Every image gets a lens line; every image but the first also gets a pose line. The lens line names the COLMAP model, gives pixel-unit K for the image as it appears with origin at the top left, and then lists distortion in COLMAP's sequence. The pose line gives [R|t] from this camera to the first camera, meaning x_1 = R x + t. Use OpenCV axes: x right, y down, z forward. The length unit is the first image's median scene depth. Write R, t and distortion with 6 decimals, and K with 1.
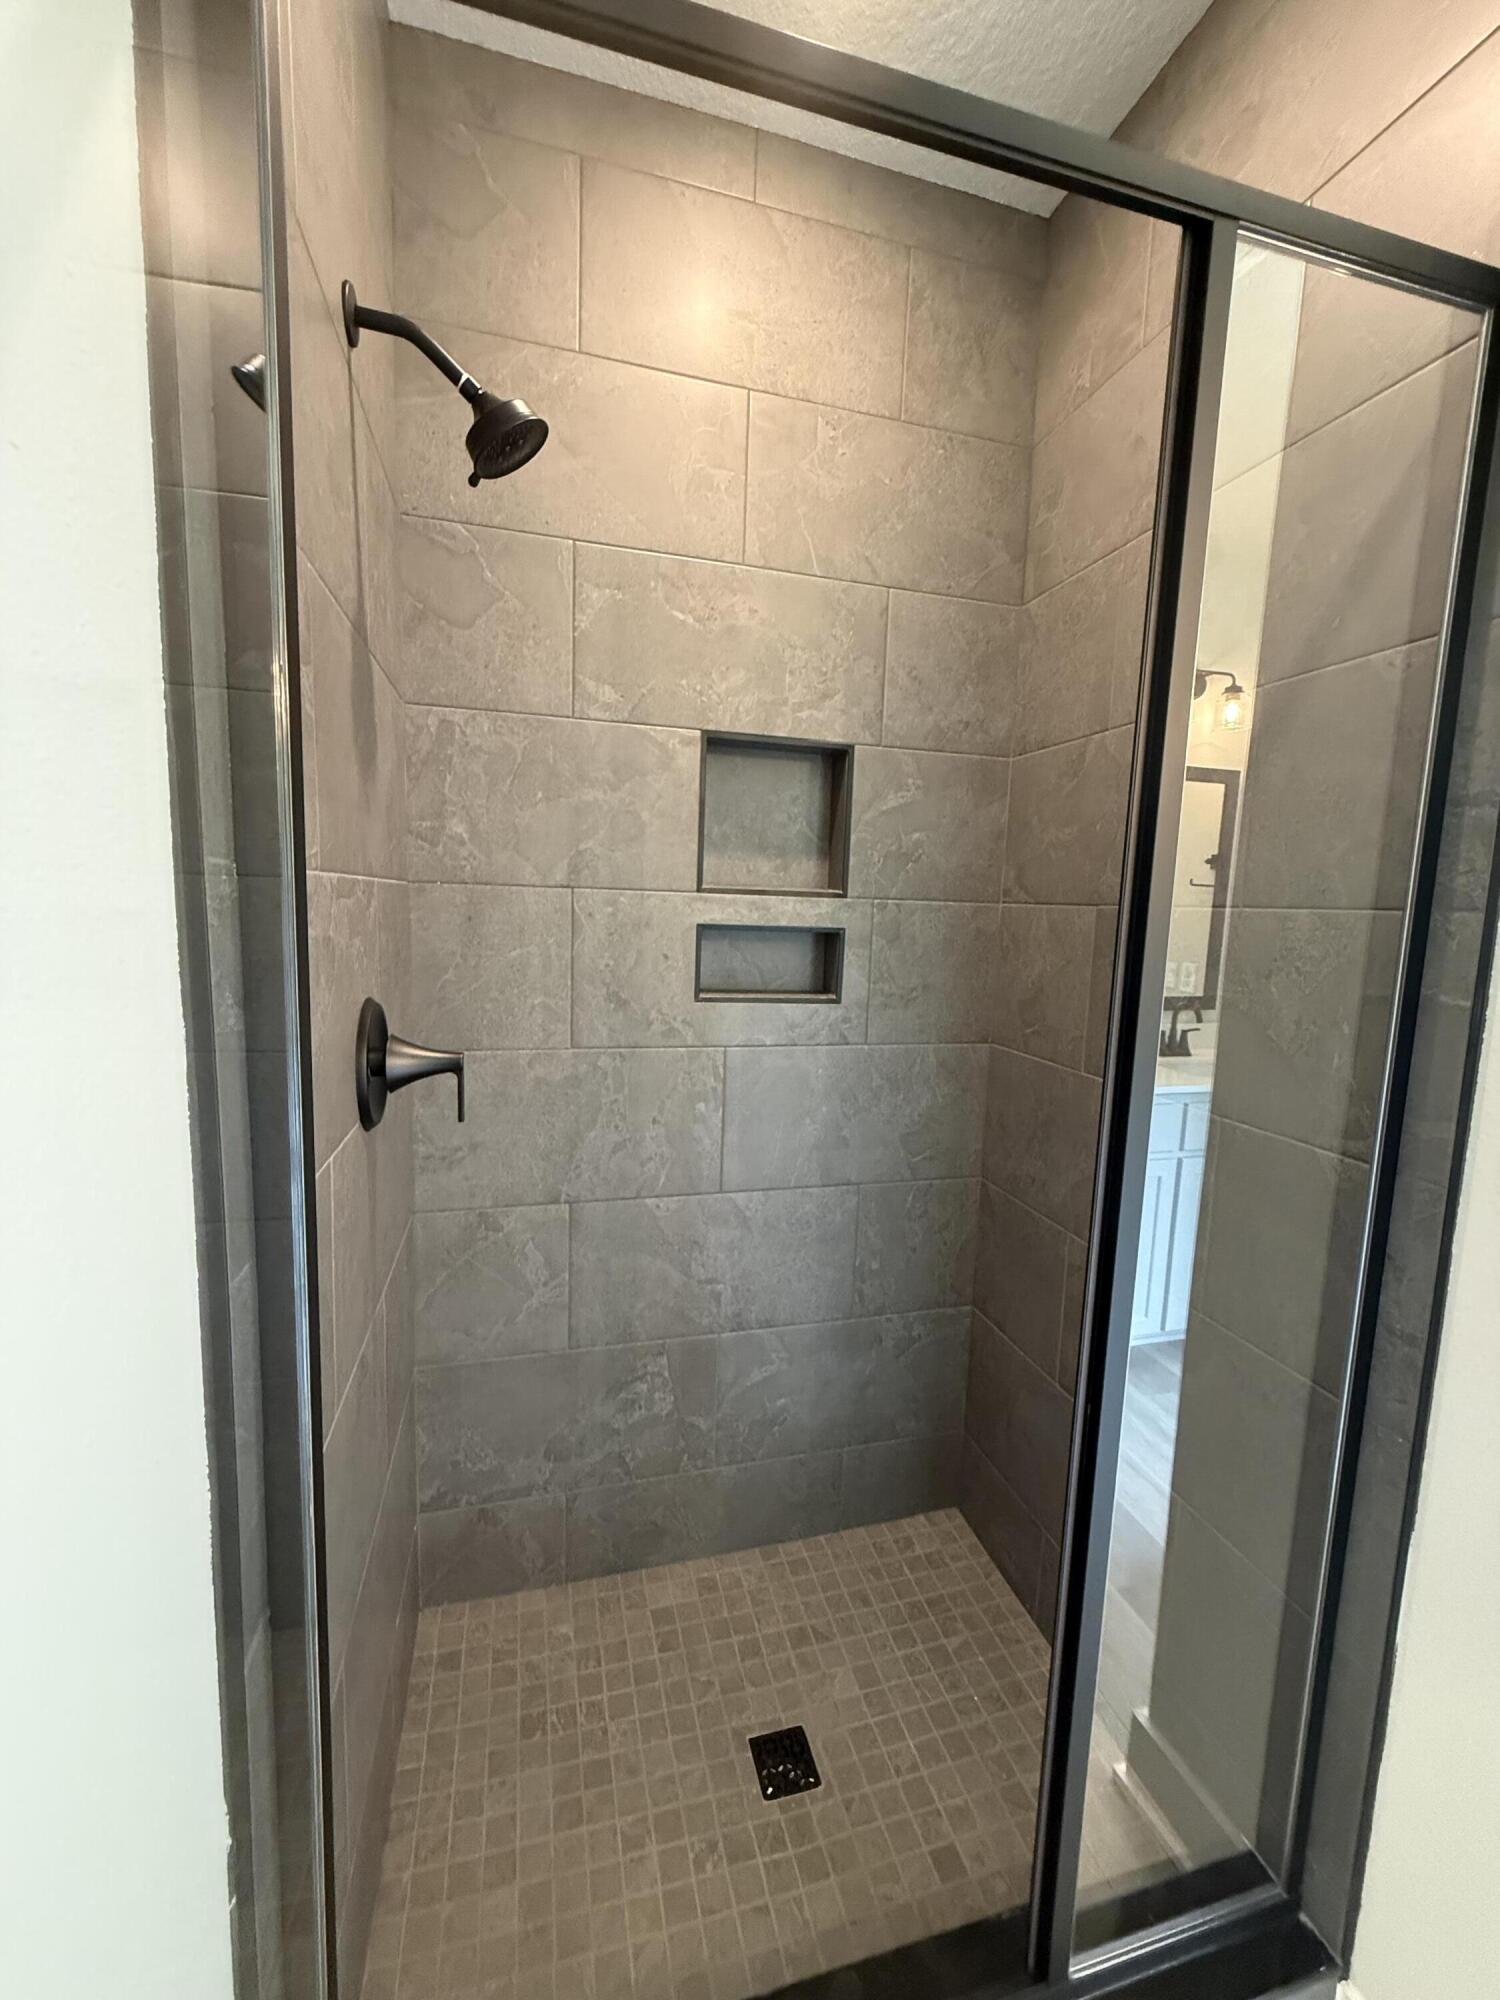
lens RADIAL K [[800.3, 0, 749.7], [0, 800.3, 998.0], [0, 0, 1]] dist [0.002036, -0.000012]
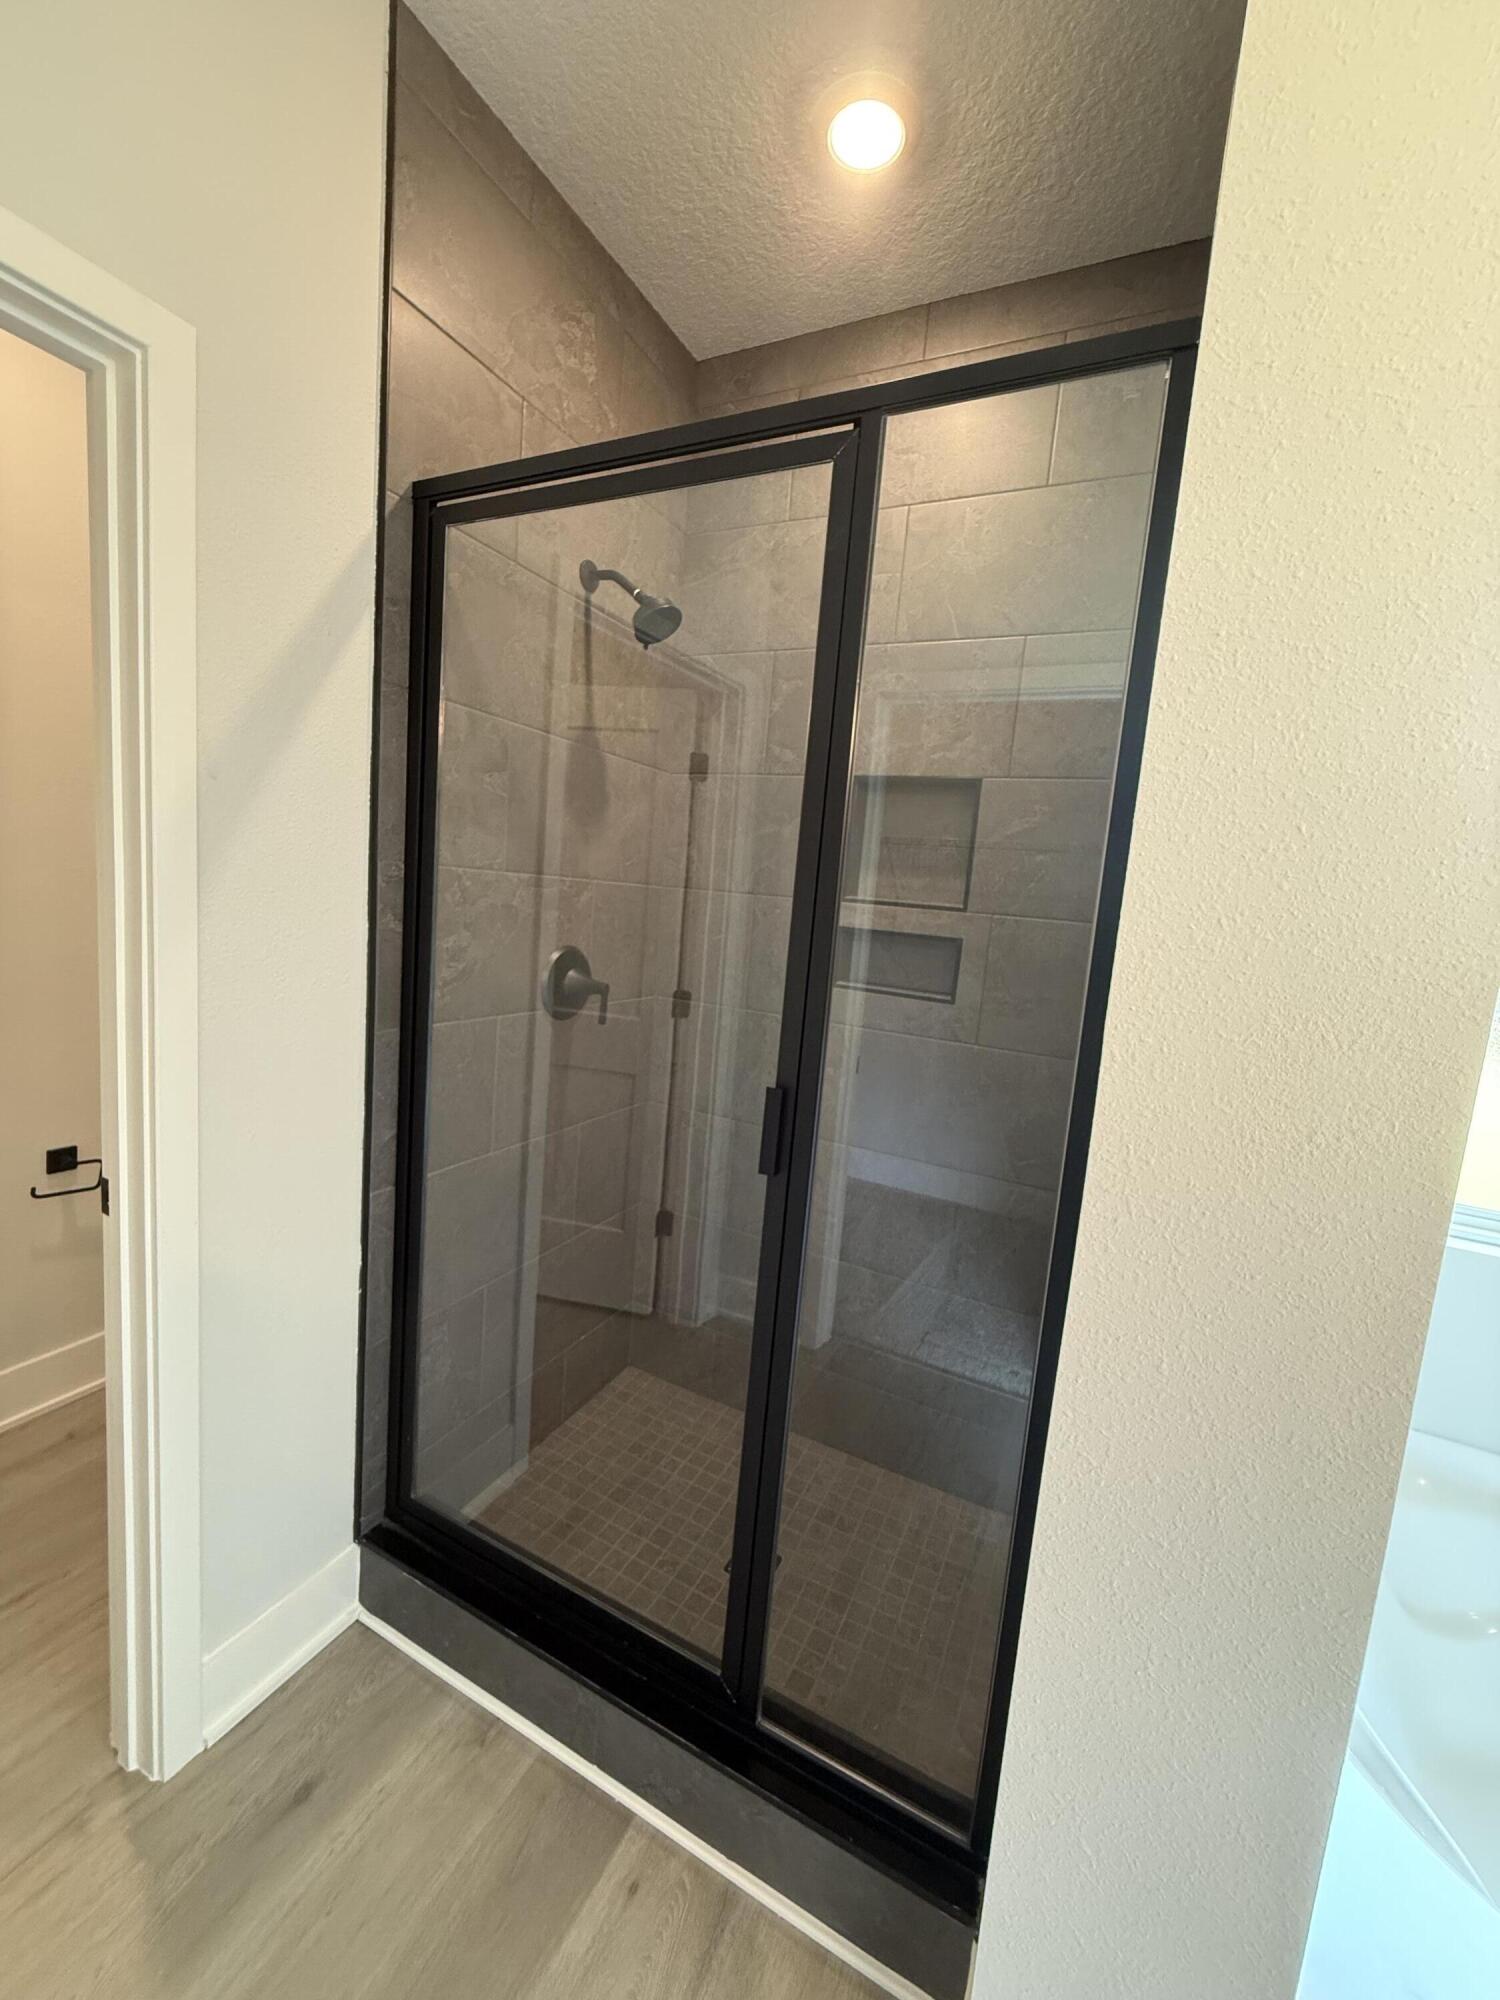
lens RADIAL K [[800.3, 0, 753.6], [0, 800.3, 1001.1], [0, 0, 1]] dist [0.002036, -0.000012]
pose [[0.746971, 0.115887, -0.654679, 0.676671], [-0.139573, 0.990082, 0.016010, 0.024620], [0.650041, 0.079416, 0.755738, -0.045128]]
